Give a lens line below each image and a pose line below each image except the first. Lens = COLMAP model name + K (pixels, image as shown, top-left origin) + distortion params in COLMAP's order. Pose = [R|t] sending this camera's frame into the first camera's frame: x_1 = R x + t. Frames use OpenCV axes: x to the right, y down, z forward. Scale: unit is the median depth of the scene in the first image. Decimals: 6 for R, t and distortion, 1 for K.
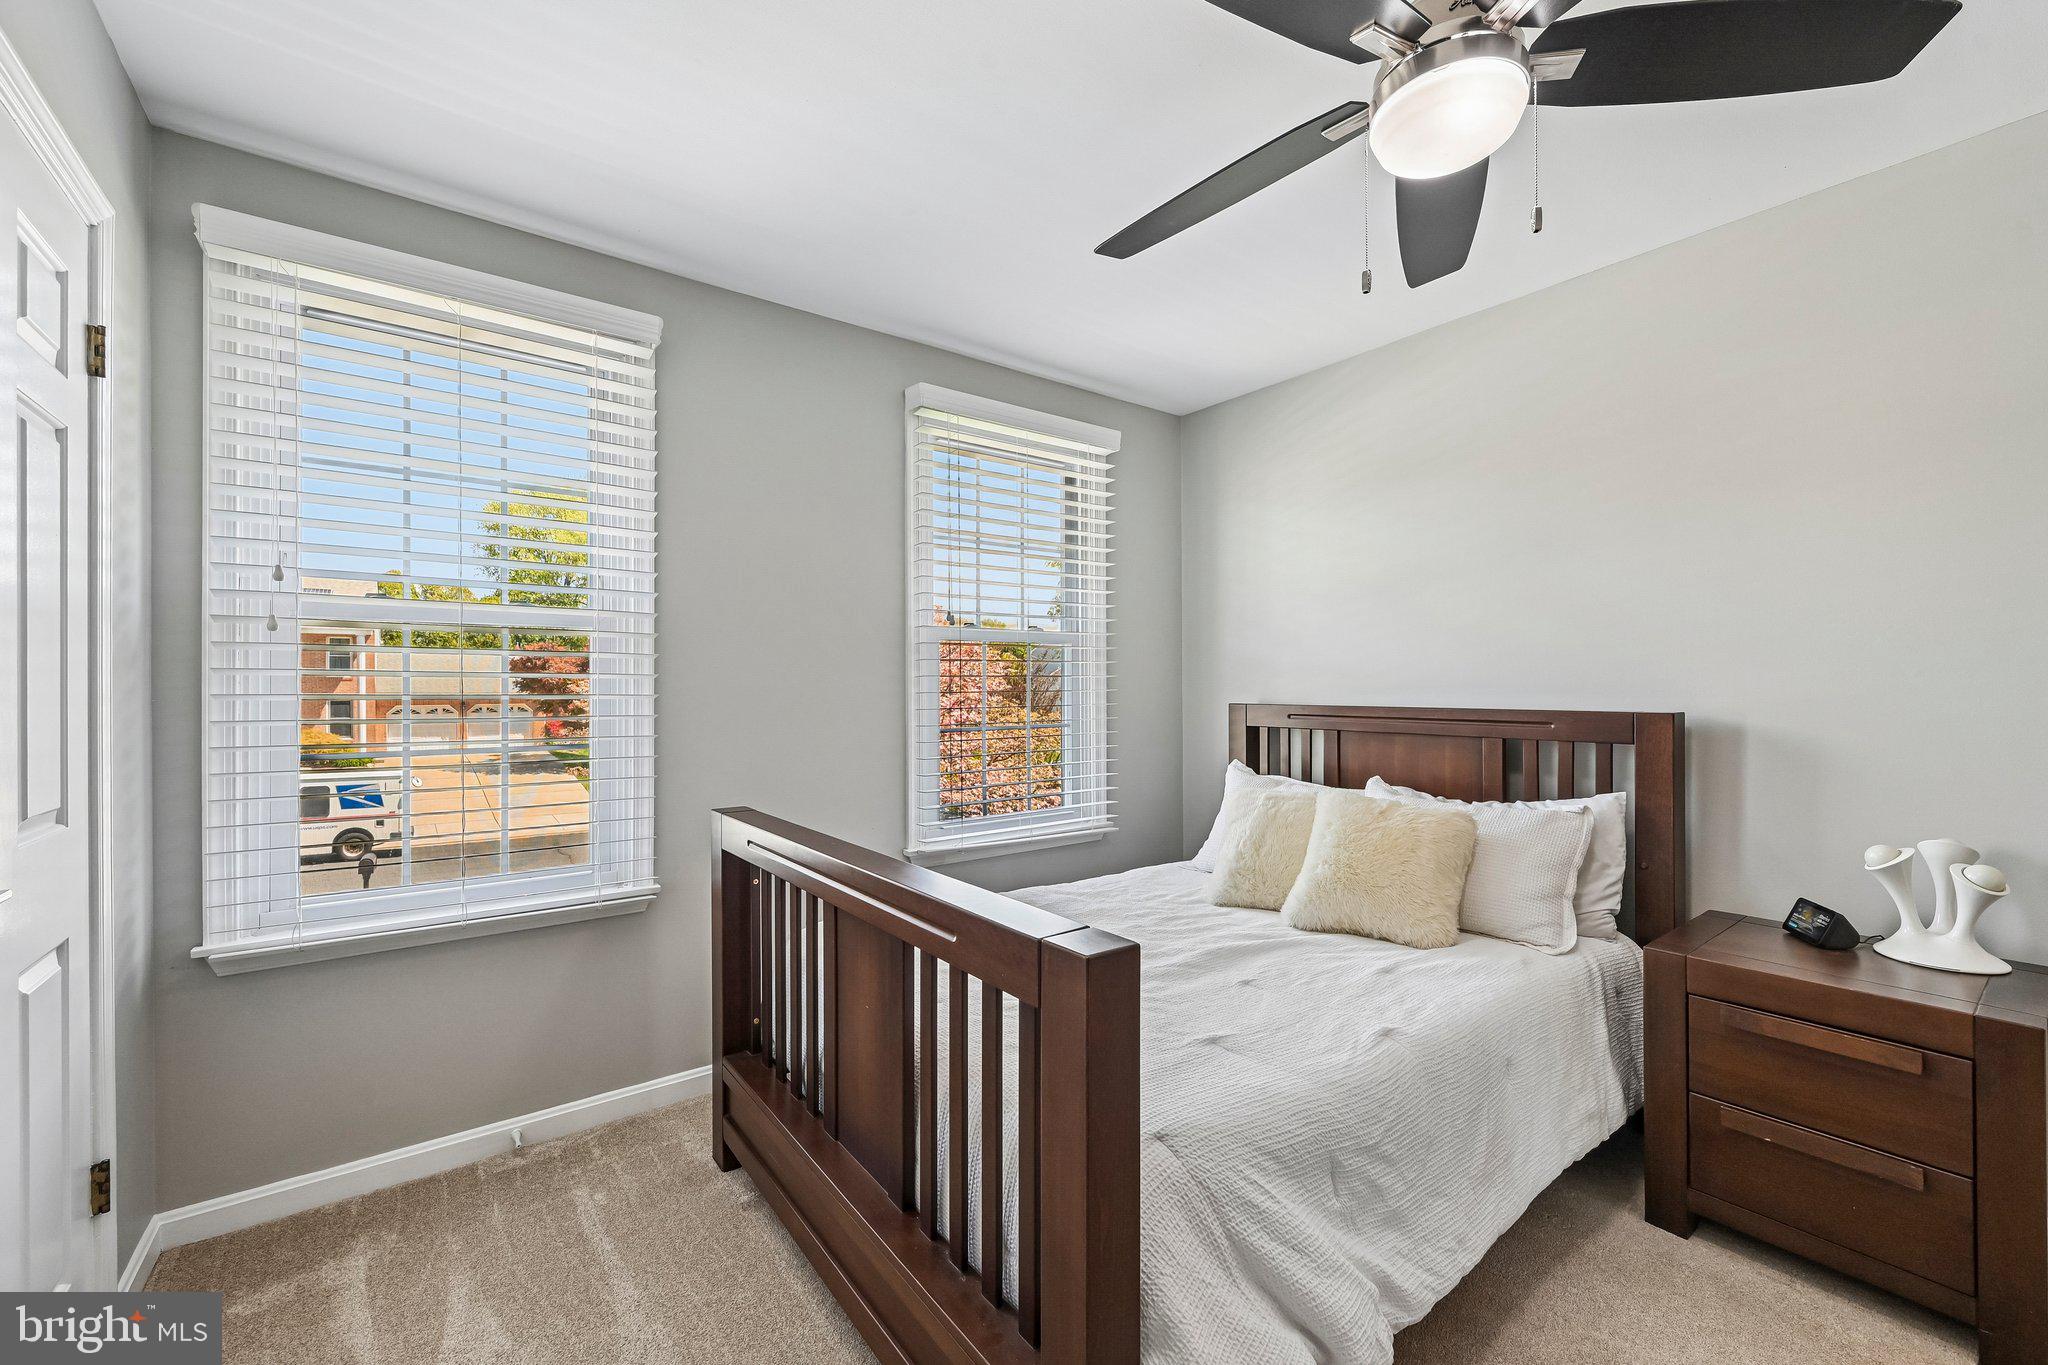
lens RADIAL K [[825.5, 0, 1027.4], [0, 825.5, 689.3], [0, 0, 1]] dist [0.000707, 0.000061]
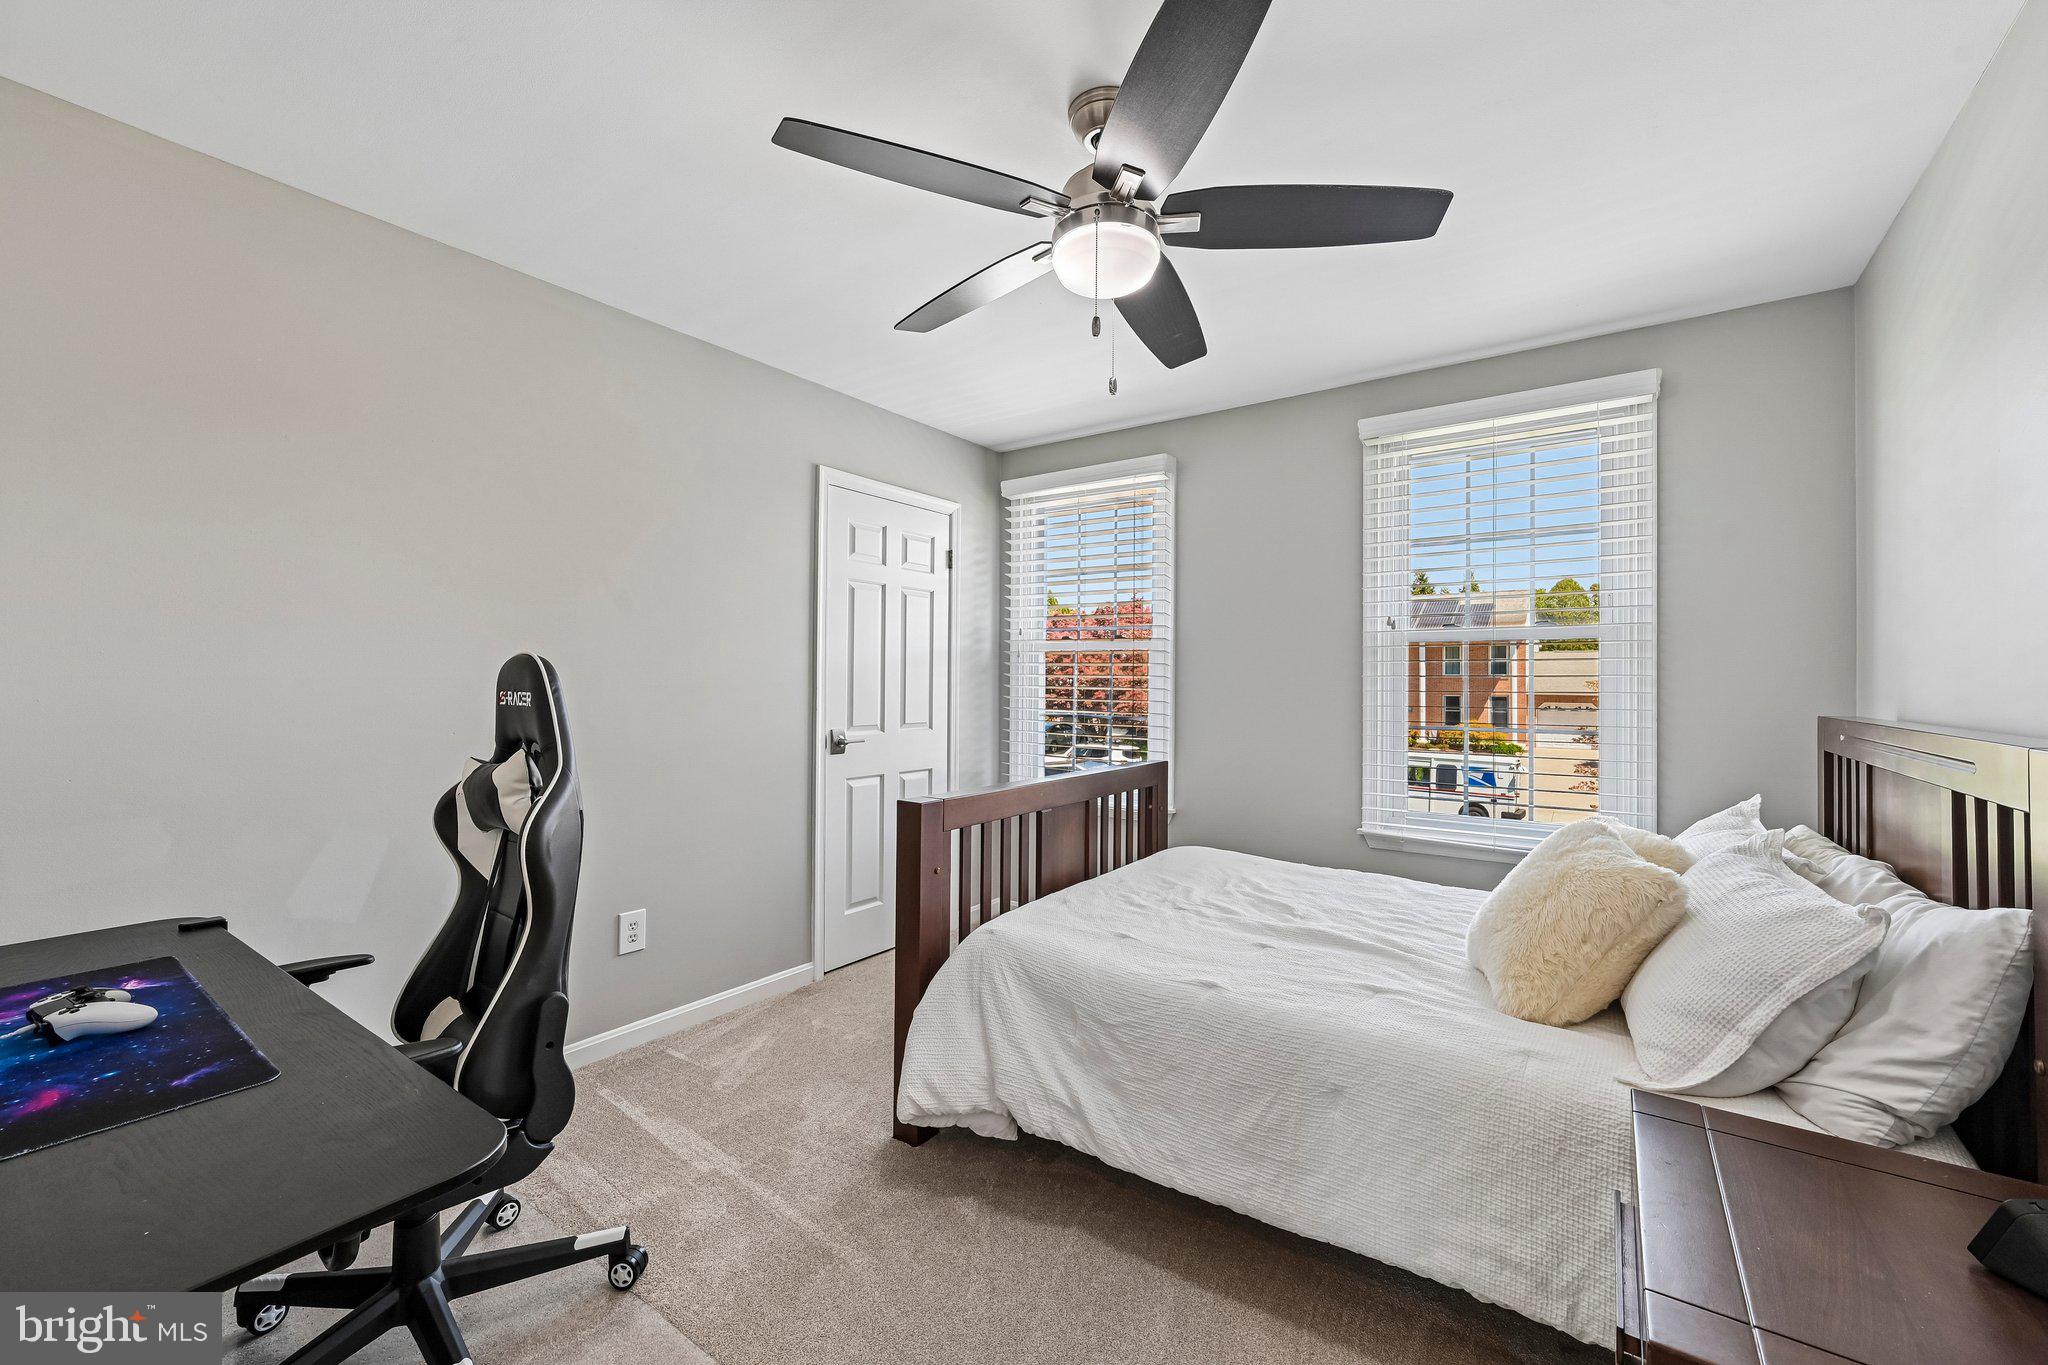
lens RADIAL K [[806.4, 0, 1035.2], [0, 806.4, 688.0], [0, 0, 1]] dist [0.001415, 0.000145]
pose [[0.306334, 0.011625, -0.951853, 1.057573], [-0.012519, 0.999888, 0.008183, -0.004386], [0.951842, 0.009410, 0.306445, 0.308457]]
